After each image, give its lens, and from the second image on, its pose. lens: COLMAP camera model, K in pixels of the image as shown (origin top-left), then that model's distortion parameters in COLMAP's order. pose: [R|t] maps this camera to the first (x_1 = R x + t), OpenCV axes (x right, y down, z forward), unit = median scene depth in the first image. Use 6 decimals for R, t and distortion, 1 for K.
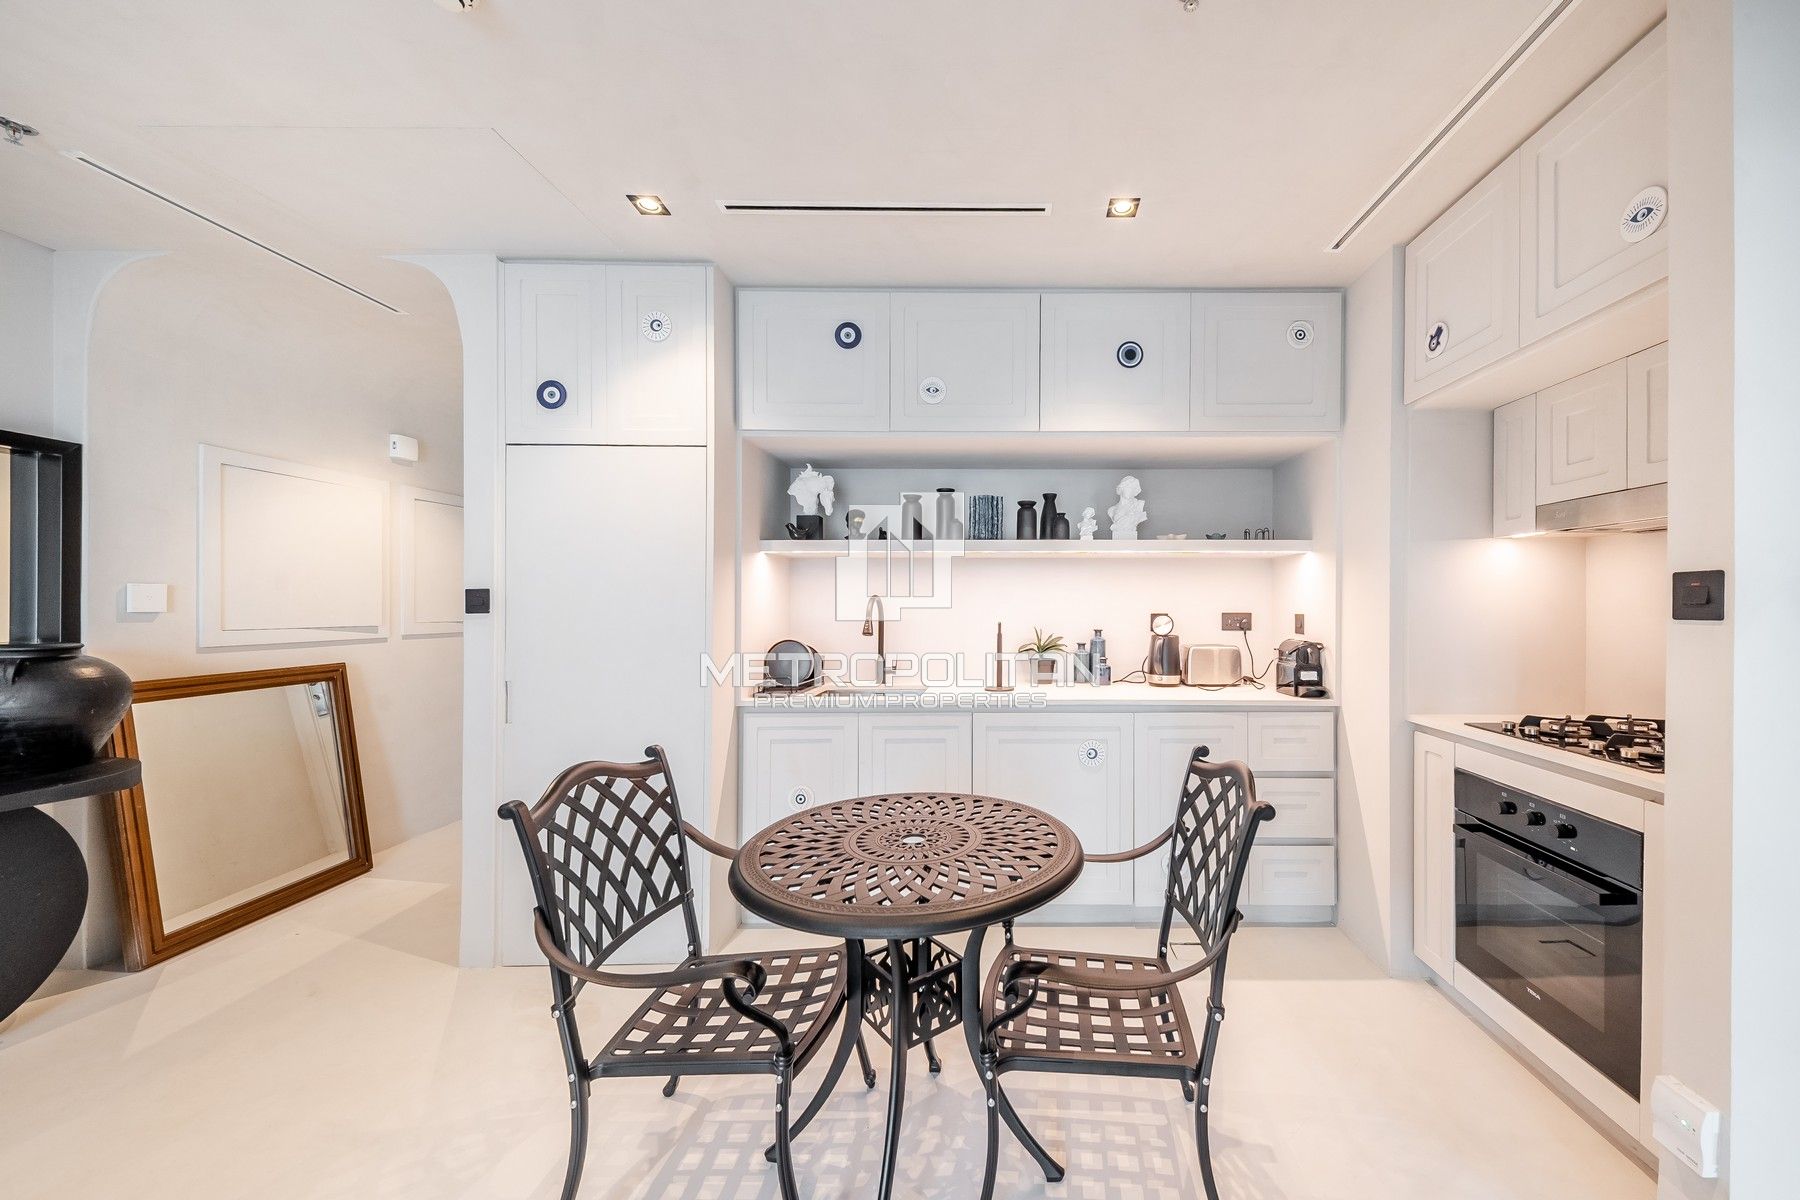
lens RADIAL K [[660.1, 0, 1002.9], [0, 660.1, 603.6], [0, 0, 1]] dist [0.028013, -0.009236]
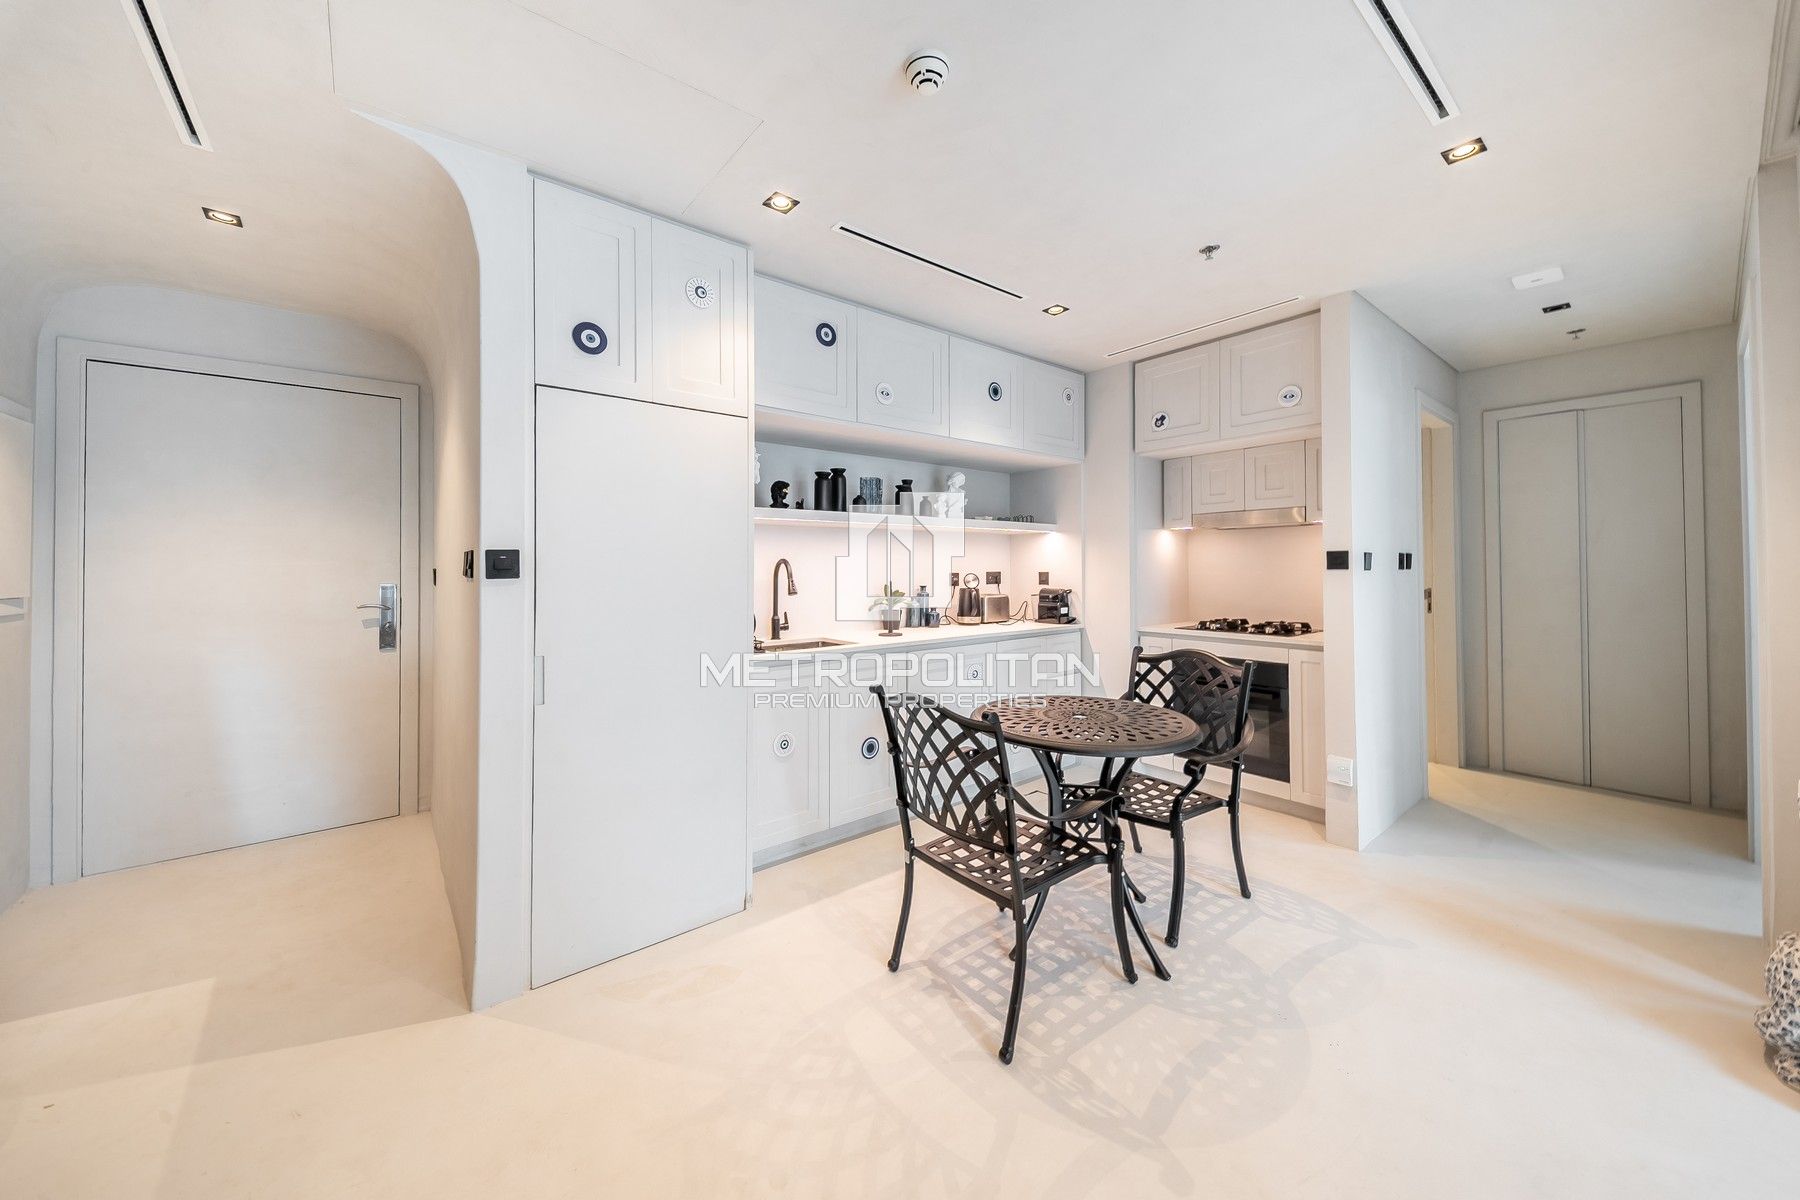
lens RADIAL K [[632.5, 0, 900.5], [0, 632.5, 560.1], [0, 0, 1]] dist [0.025102, -0.011955]
pose [[0.788681, 0.002219, 0.614799, -0.785774], [0.004225, 0.999950, -0.009029, 0.000484], [-0.614788, 0.009719, 0.788632, 0.048047]]
